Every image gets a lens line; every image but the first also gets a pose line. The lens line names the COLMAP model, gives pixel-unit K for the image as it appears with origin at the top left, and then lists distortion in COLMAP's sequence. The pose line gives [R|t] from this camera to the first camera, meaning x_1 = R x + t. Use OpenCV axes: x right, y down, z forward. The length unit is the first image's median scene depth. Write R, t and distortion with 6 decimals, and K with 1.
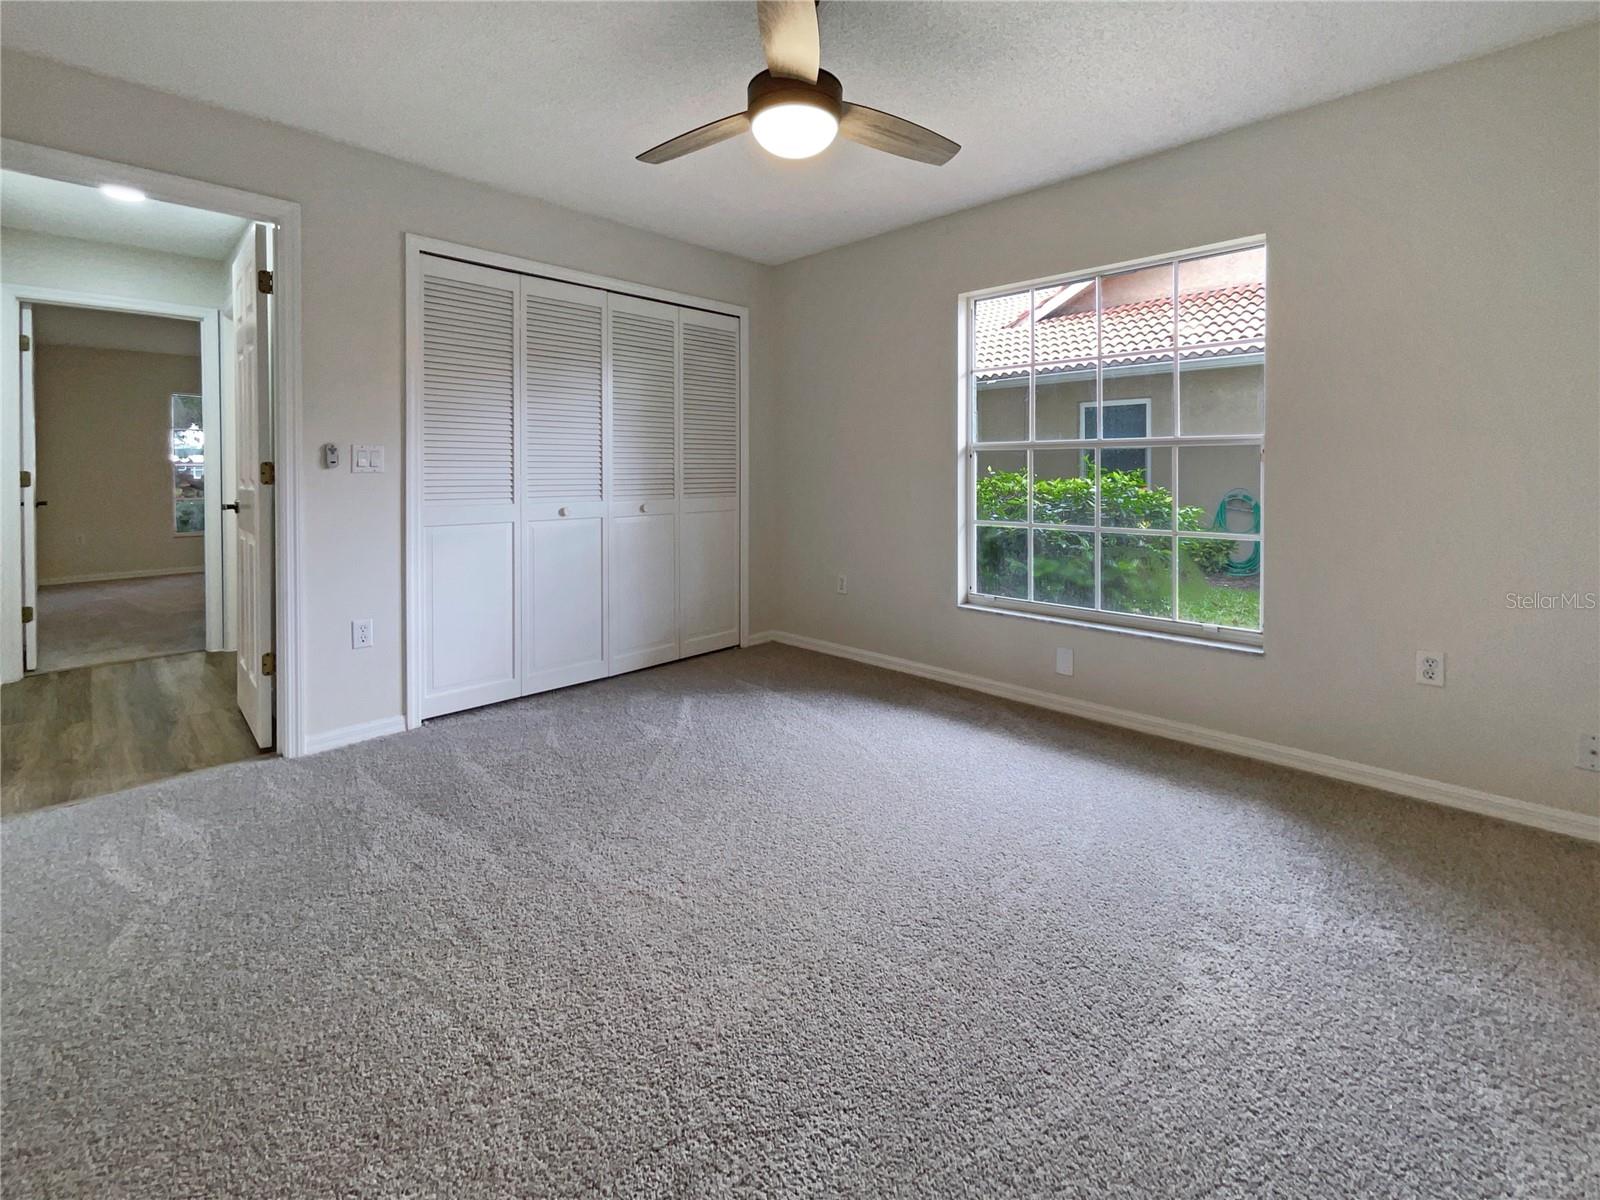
lens RADIAL K [[693.3, 0, 799.9], [0, 693.3, 480.5], [0, 0, 1]] dist [0.001292, 0.000425]
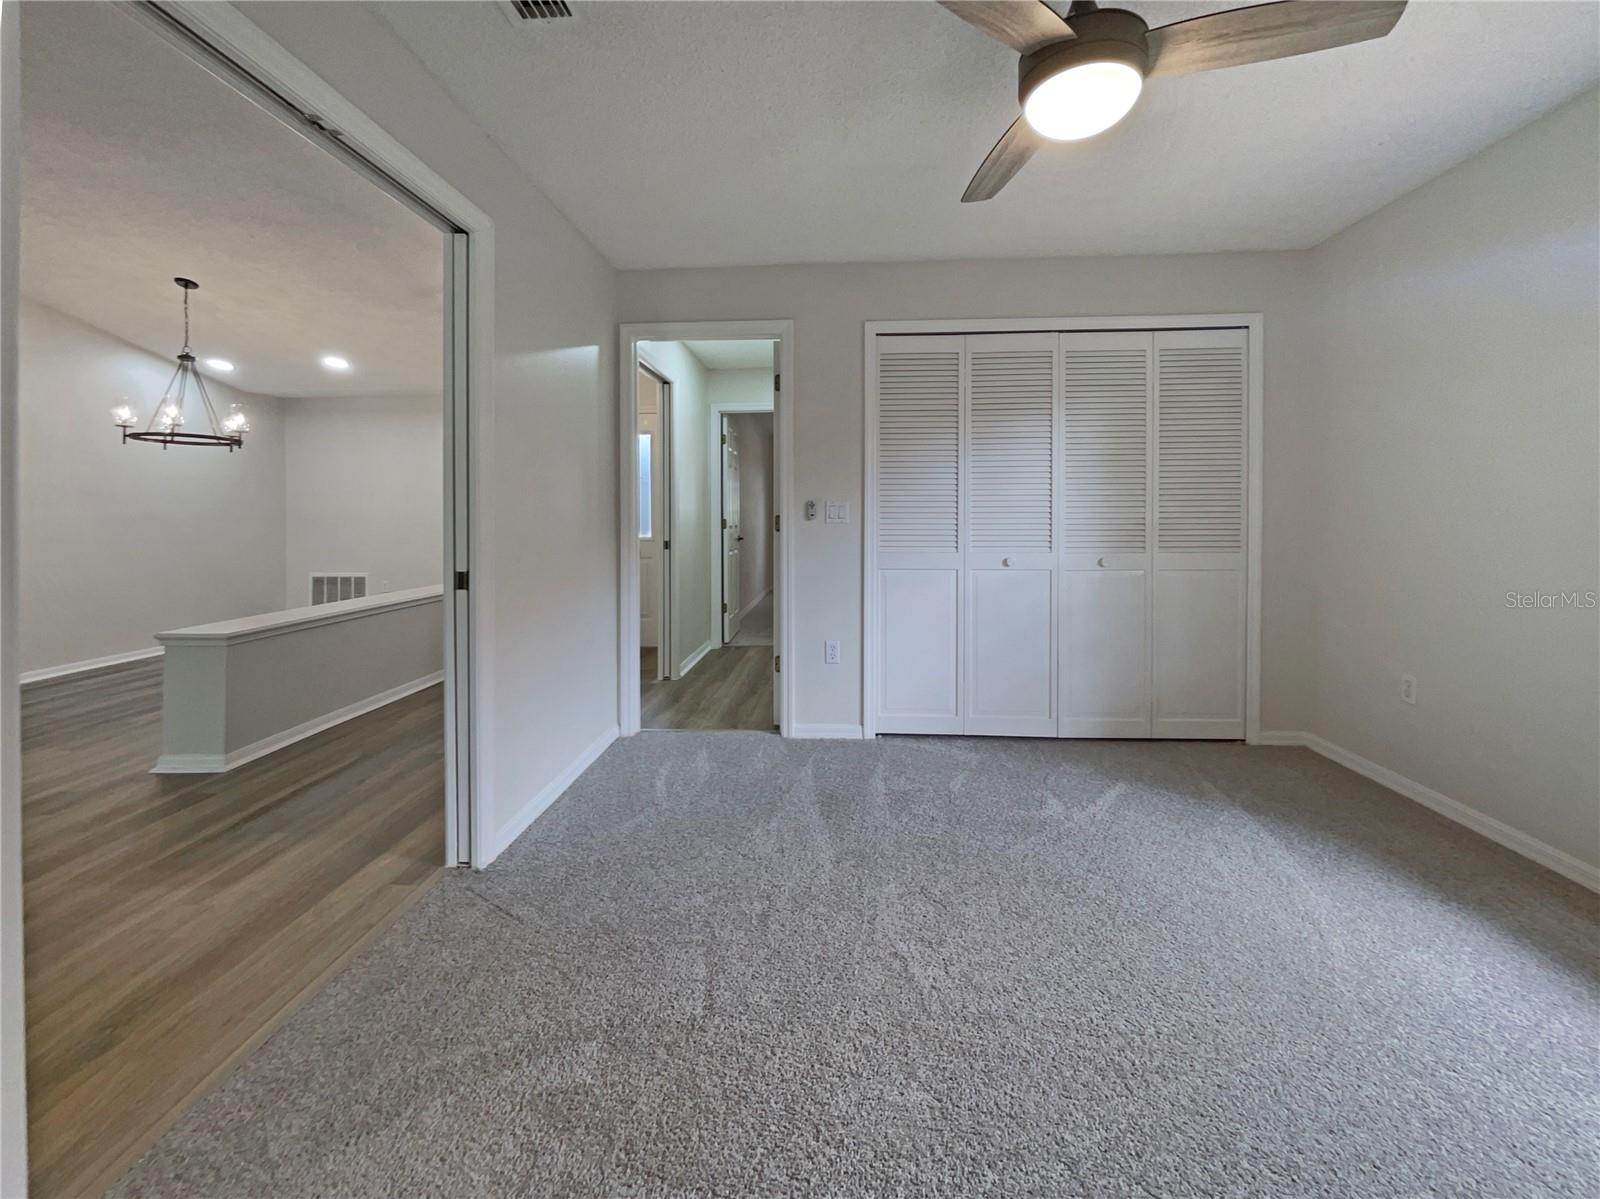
lens RADIAL K [[670.7, 0, 800.5], [0, 670.7, 524.3], [0, 0, 1]] dist [0.000744, 0.000377]
pose [[0.656628, 0.009426, -0.754155, 0.239325], [-0.008360, 0.999951, 0.005219, -0.014820], [0.754168, 0.002877, 0.656675, 0.167762]]
